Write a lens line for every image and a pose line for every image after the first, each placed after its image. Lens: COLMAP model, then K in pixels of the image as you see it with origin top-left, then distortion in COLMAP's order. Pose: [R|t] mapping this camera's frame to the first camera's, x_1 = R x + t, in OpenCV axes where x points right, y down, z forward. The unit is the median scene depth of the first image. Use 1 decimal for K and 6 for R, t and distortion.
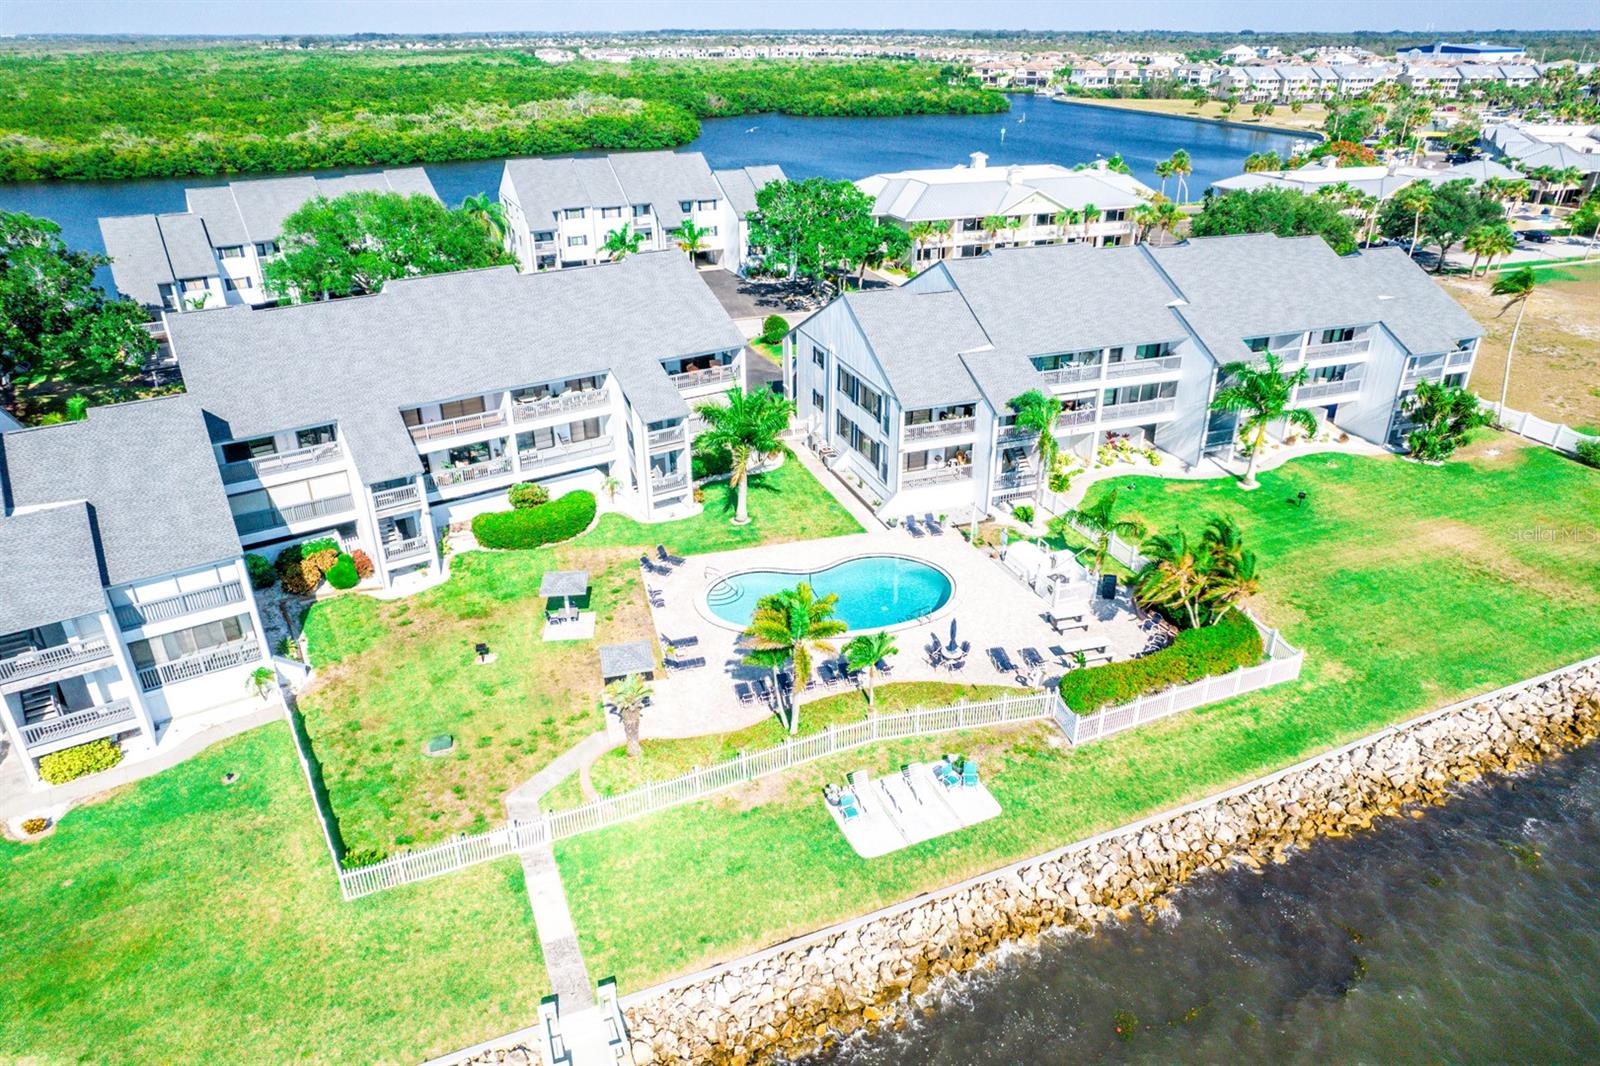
lens RADIAL K [[1060.8, 0, 807.7], [0, 1060.8, 533.8], [0, 0, 1]] dist [-0.092360, 0.081982]
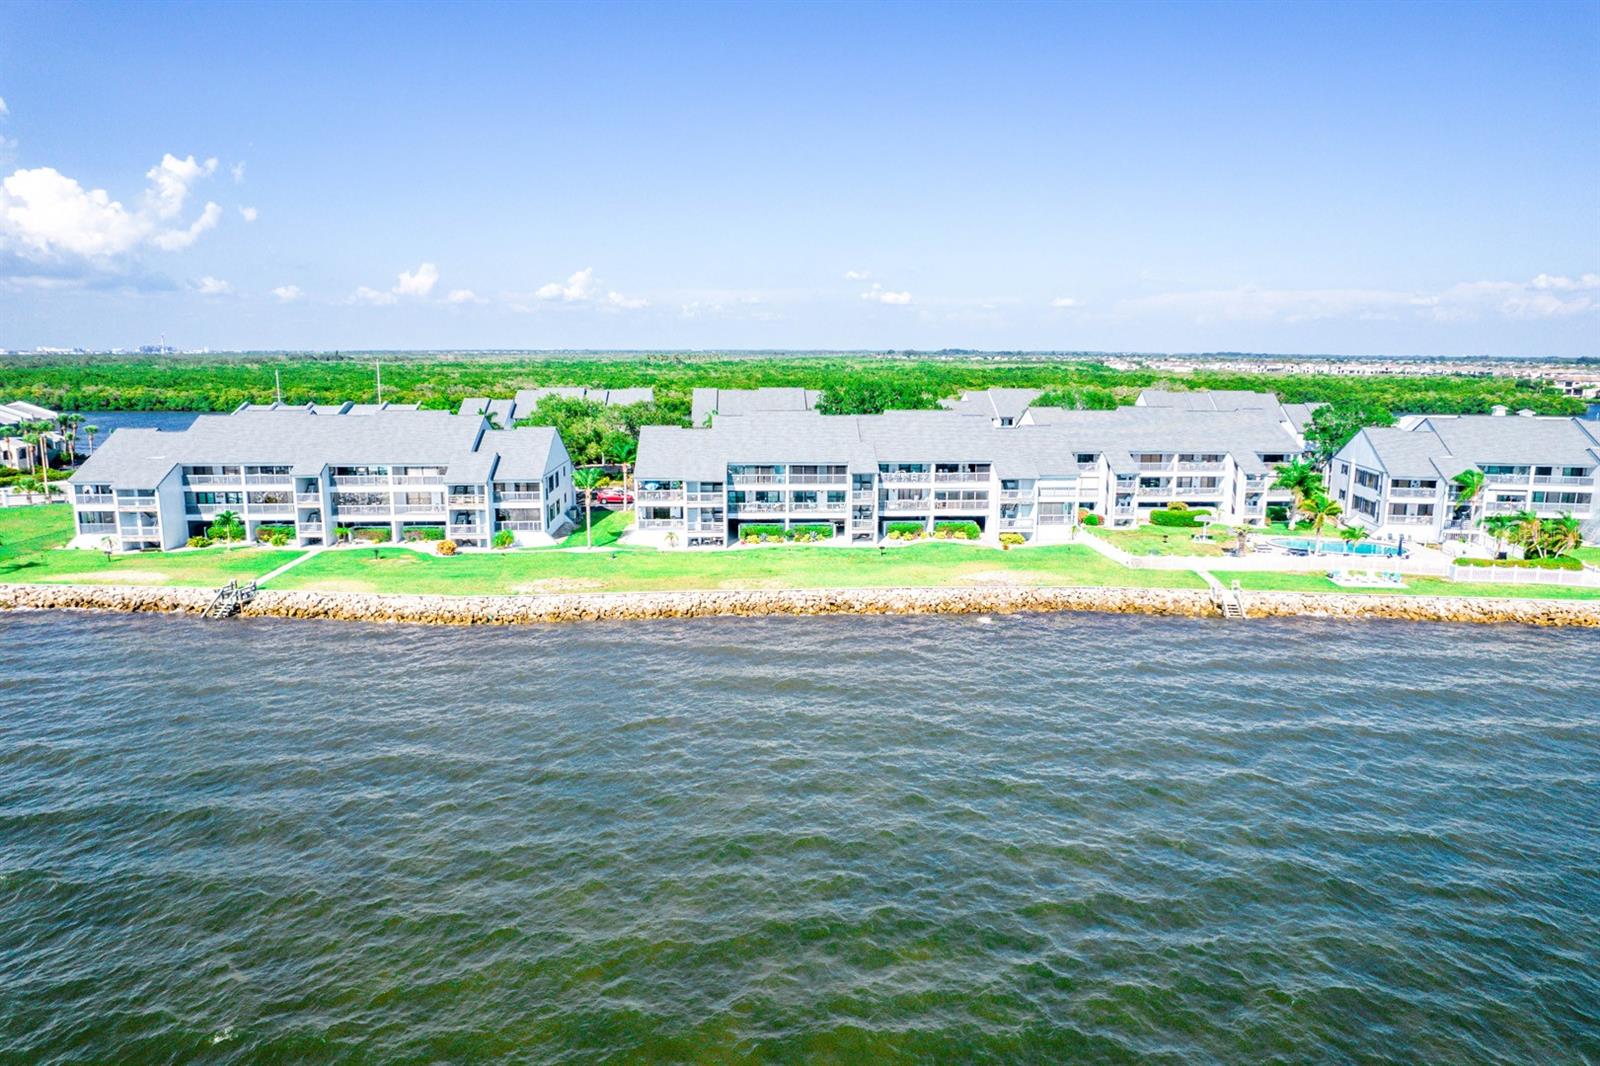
lens RADIAL K [[1060.8, 0, 807.7], [0, 1060.8, 533.8], [0, 0, 1]] dist [-0.092360, 0.081982]
pose [[0.880225, 0.085253, -0.466837, 0.049033], [-0.210769, 0.951614, -0.223624, 0.589706], [0.425183, 0.295234, 0.855603, -0.948278]]
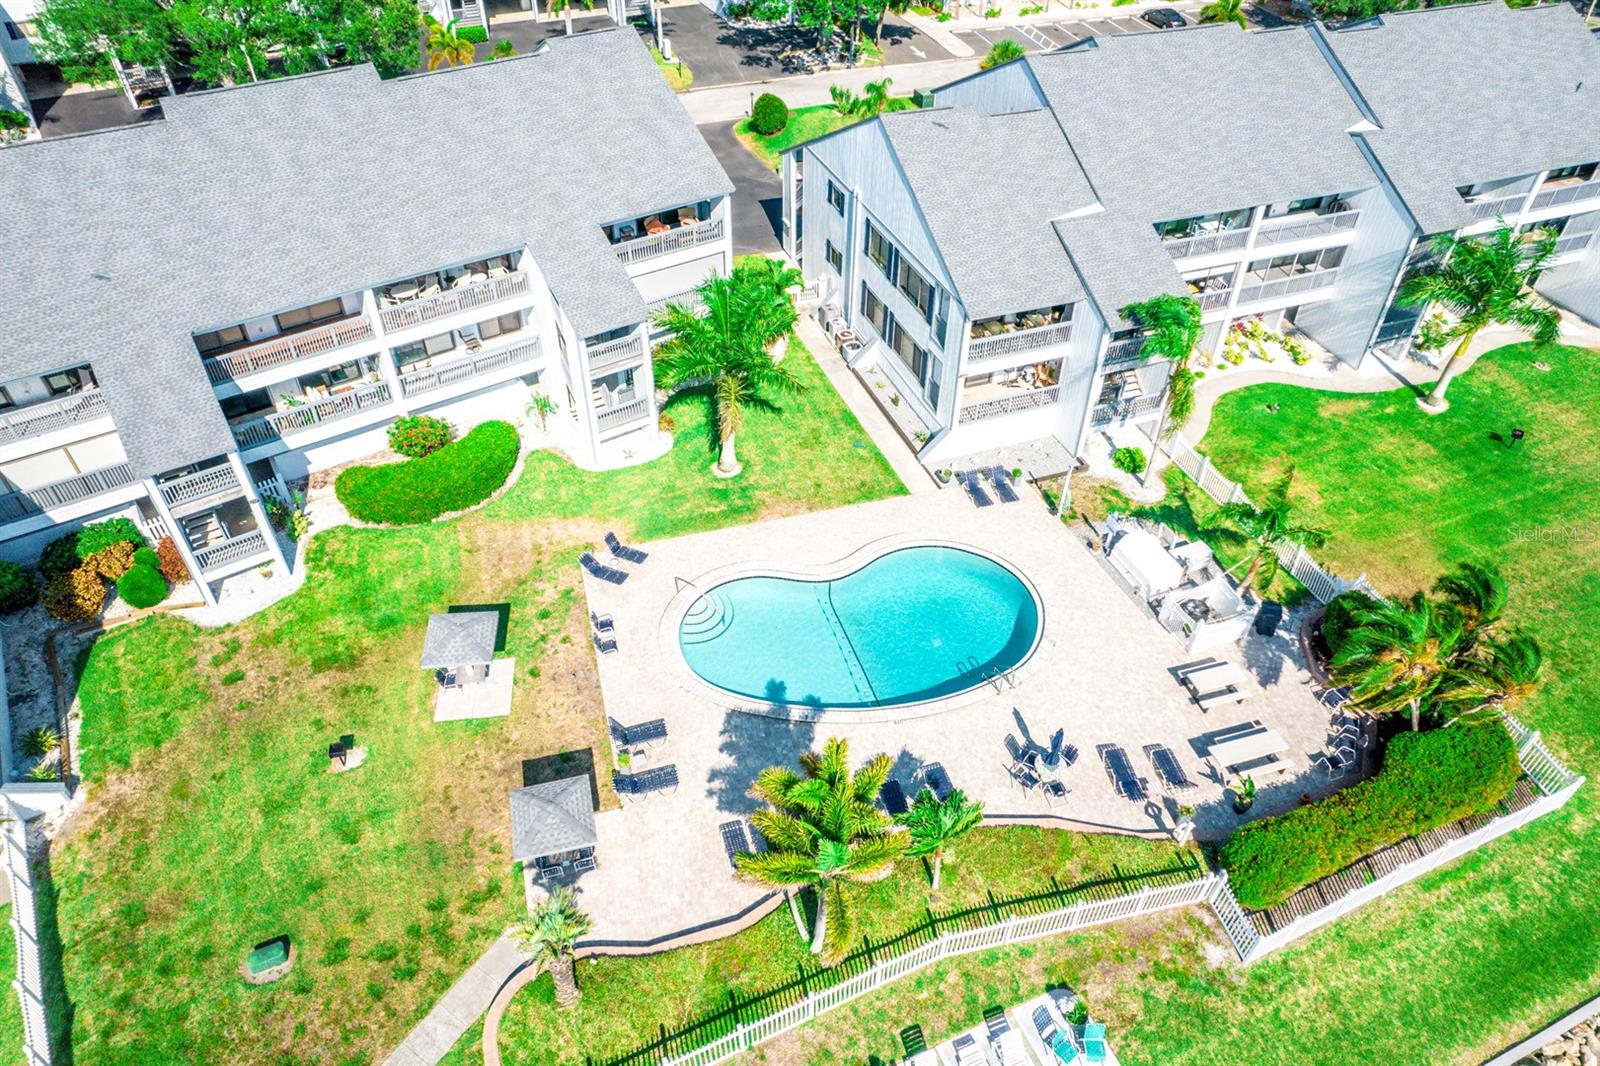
lens RADIAL K [[1060.8, 0, 807.7], [0, 1060.8, 533.8], [0, 0, 1]] dist [-0.092360, 0.081982]
pose [[0.999858, 0.004891, 0.016120, -0.021498], [-0.008992, 0.964150, 0.265207, -0.159571], [-0.014245, -0.265314, 0.964057, 0.322515]]
